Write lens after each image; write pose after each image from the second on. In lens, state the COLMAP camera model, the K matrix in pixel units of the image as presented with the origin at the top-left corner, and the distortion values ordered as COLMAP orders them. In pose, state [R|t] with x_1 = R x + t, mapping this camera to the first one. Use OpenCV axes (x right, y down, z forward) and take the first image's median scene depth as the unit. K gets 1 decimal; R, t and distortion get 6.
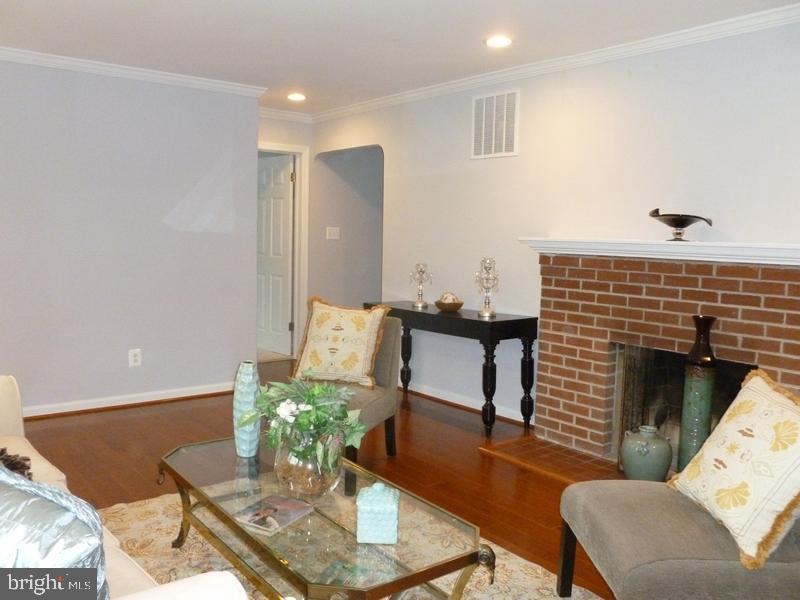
lens RADIAL K [[685.9, 0, 401.0], [0, 685.9, 305.5], [0, 0, 1]] dist [-0.022975, 0.014588]
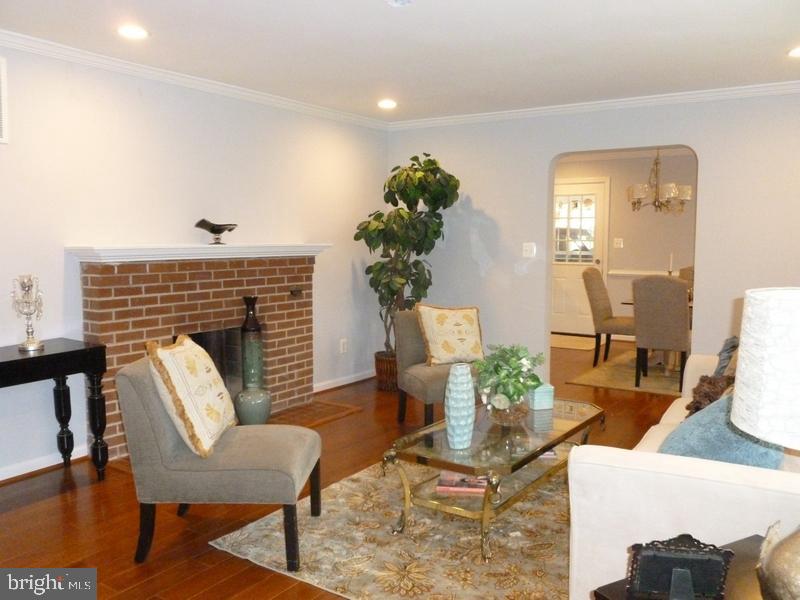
lens RADIAL K [[685.9, 0, 399.9], [0, 685.9, 300.7], [0, 0, 1]] dist [-0.022975, 0.014588]
pose [[-0.300245, -0.115608, 0.946830, -0.816322], [0.089012, 0.984901, 0.148483, -0.130978], [-0.949700, 0.128861, -0.285421, 0.916454]]
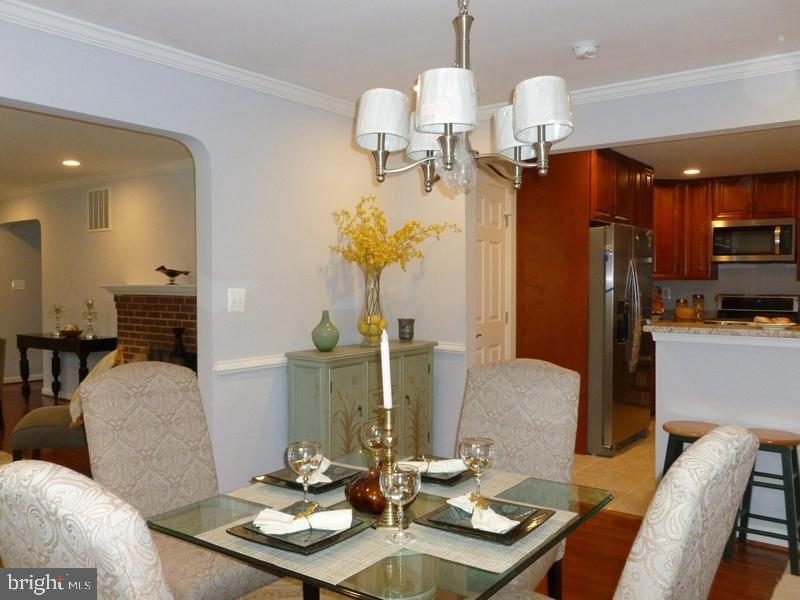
lens RADIAL K [[685.9, 0, 395.3], [0, 685.9, 296.1], [0, 0, 1]] dist [-0.022975, 0.014588]
pose [[0.970241, -0.036693, 0.239345, 0.464447], [0.054461, 0.996195, -0.068046, 0.068602], [-0.235938, 0.079056, 0.968547, -0.665671]]
